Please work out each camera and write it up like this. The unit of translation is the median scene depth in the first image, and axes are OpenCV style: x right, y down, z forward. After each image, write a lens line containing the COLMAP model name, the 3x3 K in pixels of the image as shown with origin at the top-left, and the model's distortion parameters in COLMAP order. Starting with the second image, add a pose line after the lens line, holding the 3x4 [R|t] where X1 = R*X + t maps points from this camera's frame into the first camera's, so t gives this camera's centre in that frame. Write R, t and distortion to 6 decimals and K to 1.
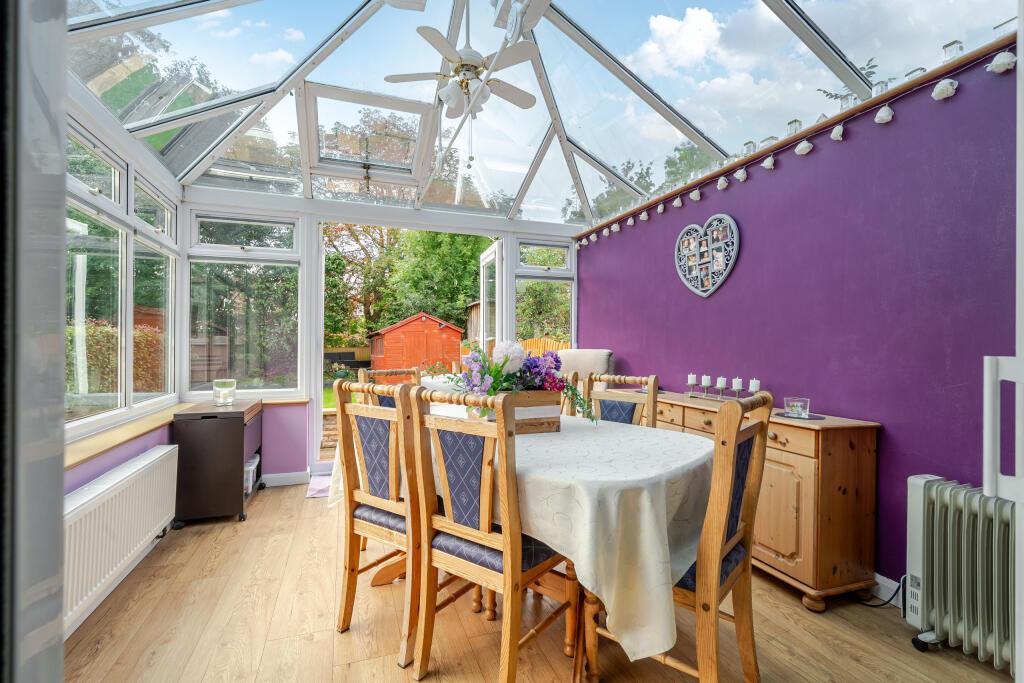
lens RADIAL K [[461.6, 0, 511.7], [0, 461.6, 344.4], [0, 0, 1]] dist [0.002333, 0.000093]
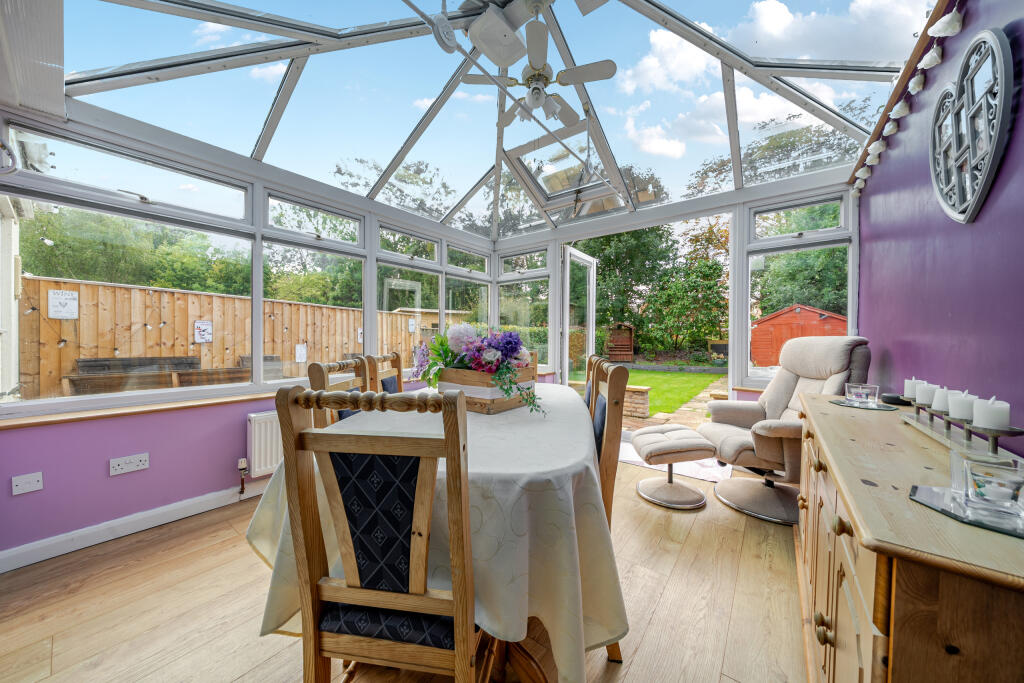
lens RADIAL K [[350.1, 0, 513.8], [0, 350.1, 339.3], [0, 0, 1]] dist [-0.000971, 0.000012]
pose [[0.537722, 0.001681, -0.843121, 0.771426], [-0.000001, 0.999998, 0.001994, 0.028989], [0.843122, -0.001071, 0.537721, 0.661832]]
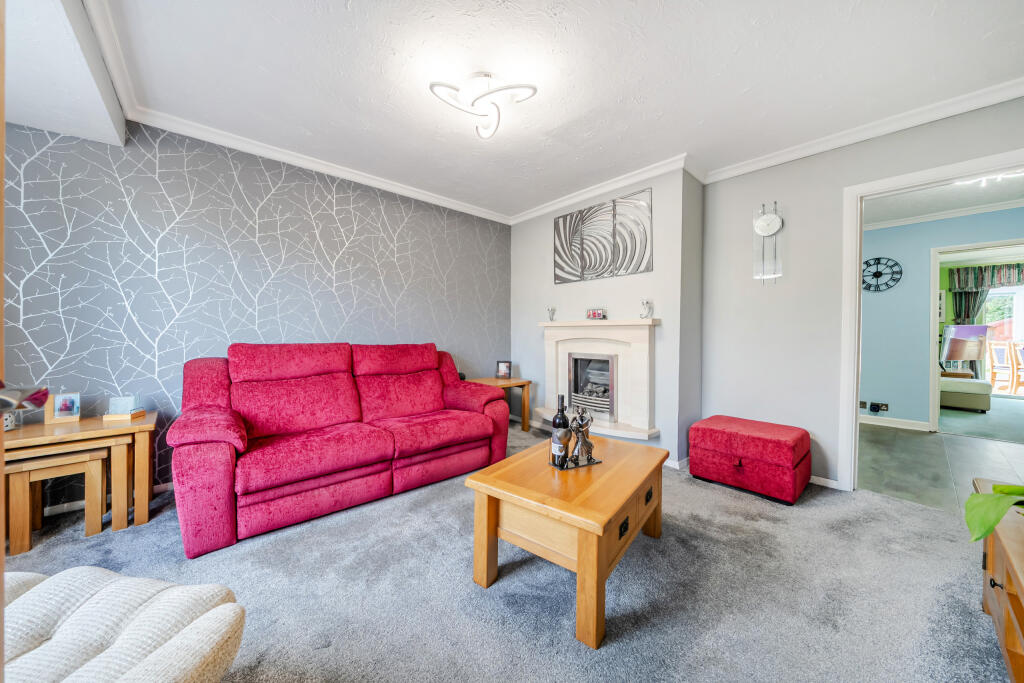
lens RADIAL K [[350.1, 0, 511.2], [0, 350.1, 333.4], [0, 0, 1]] dist [-0.000971, 0.000012]
pose [[0.355038, -0.000706, -0.934852, 1.264522], [0.000434, 1.000000, -0.000591, -0.010830], [0.934852, -0.000196, 0.355038, -4.902303]]
